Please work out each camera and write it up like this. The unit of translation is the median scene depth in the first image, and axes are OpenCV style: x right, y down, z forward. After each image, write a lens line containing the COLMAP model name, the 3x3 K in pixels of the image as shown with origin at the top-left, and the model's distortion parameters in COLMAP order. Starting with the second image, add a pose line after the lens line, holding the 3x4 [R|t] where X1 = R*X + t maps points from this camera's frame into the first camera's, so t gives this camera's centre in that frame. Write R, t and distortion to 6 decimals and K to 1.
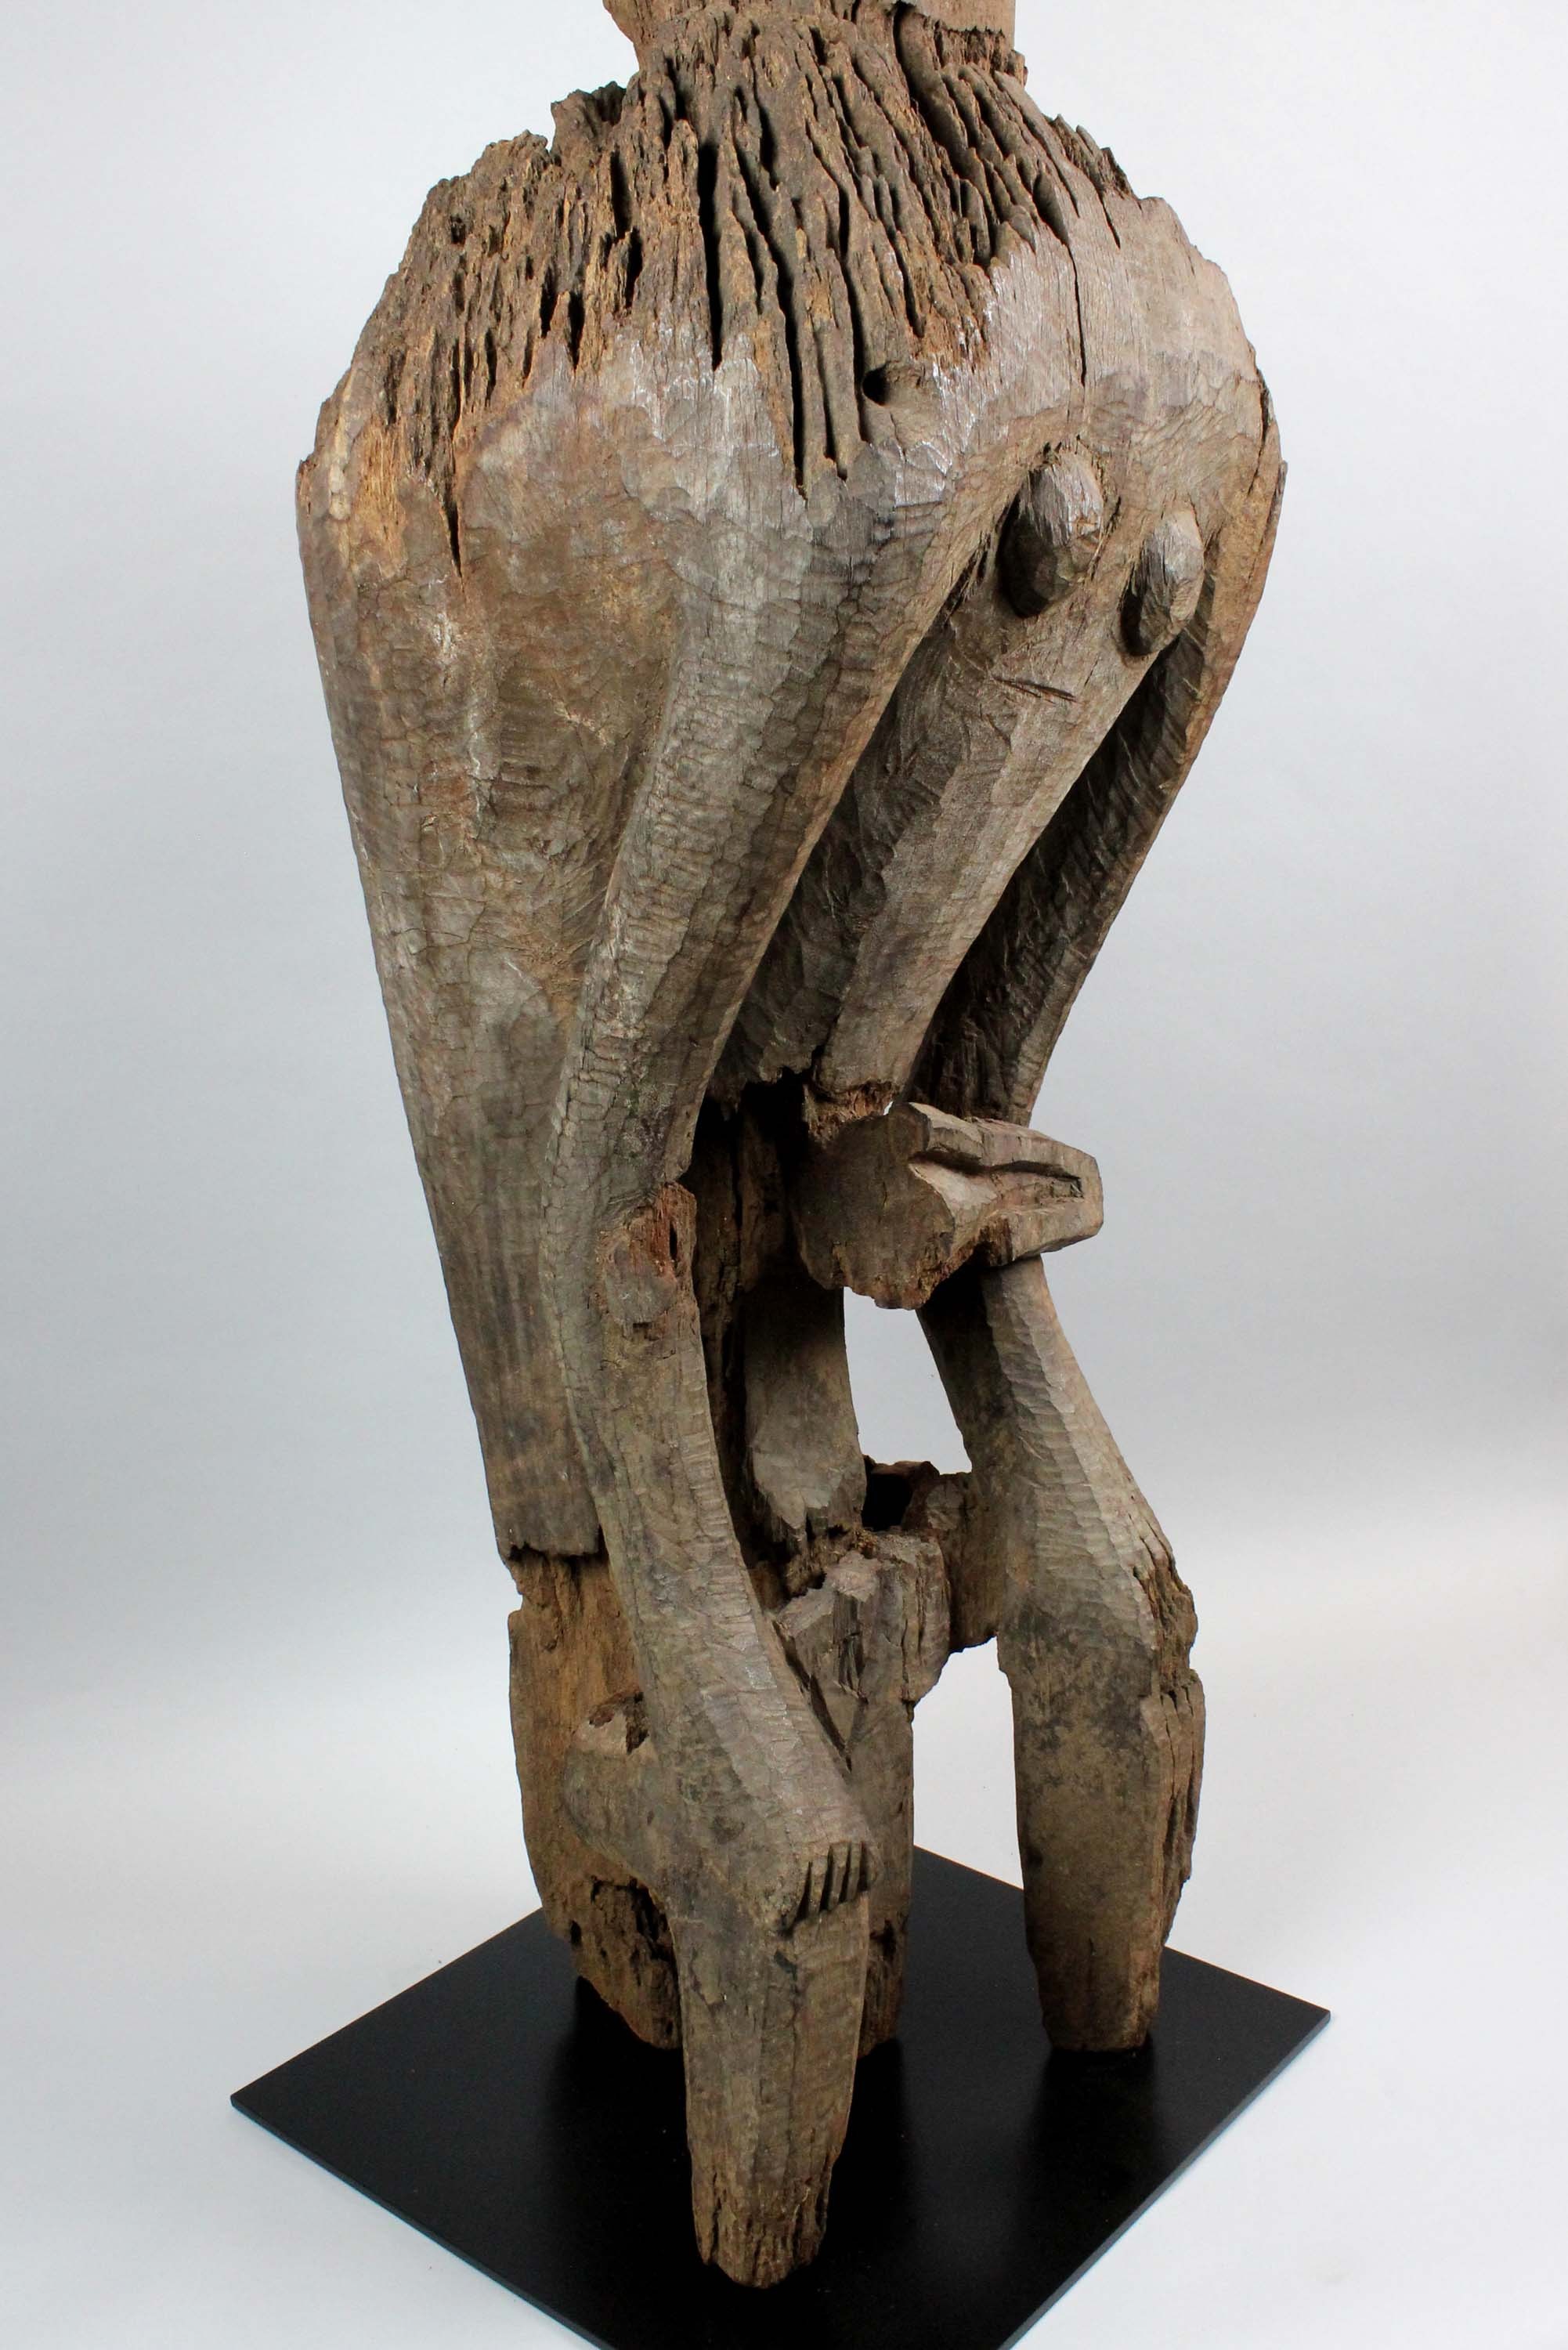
lens RADIAL K [[2305.0, 0, 811.6], [0, 2305.0, 1237.2], [0, 0, 1]] dist [-0.143858, 0.094948]
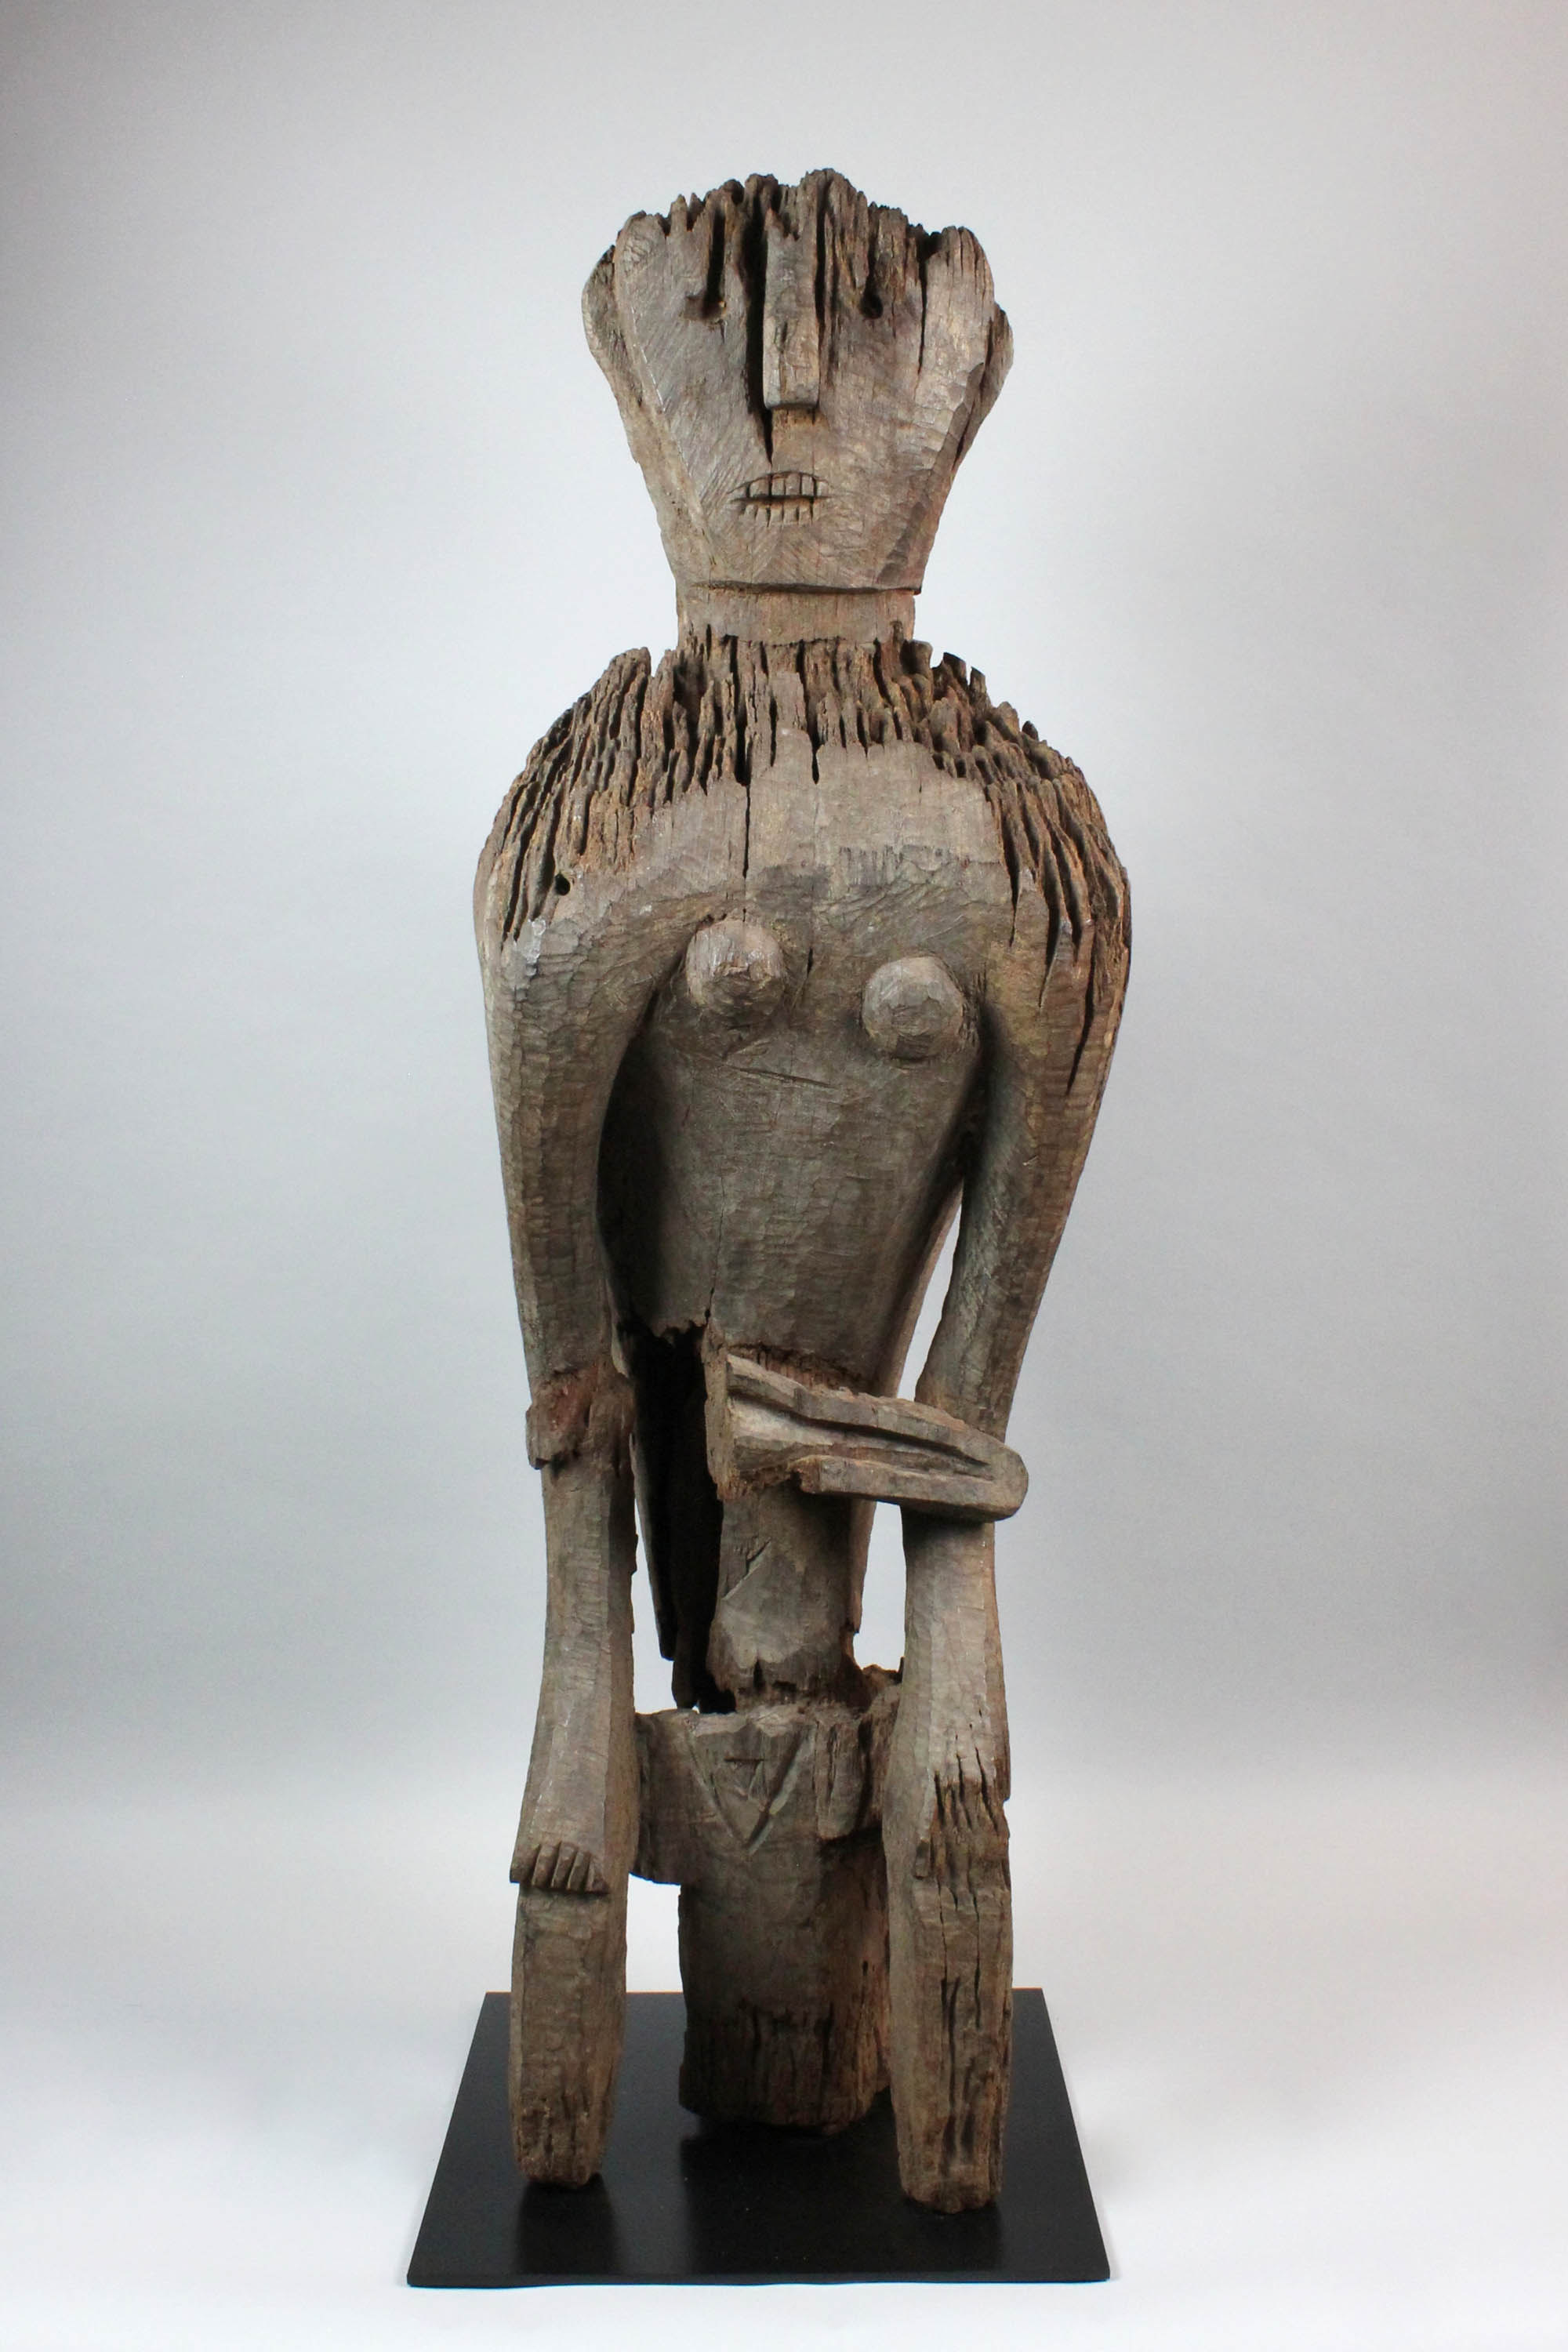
lens RADIAL K [[2529.2, 0, 792.8], [0, 2529.2, 1147.7], [0, 0, 1]] dist [-0.177420, 0.204124]
pose [[0.639720, 0.084444, -0.763955, 1.402569], [-0.237390, 0.967058, -0.091891, -0.053350], [0.731030, 0.240140, 0.638693, -0.009360]]
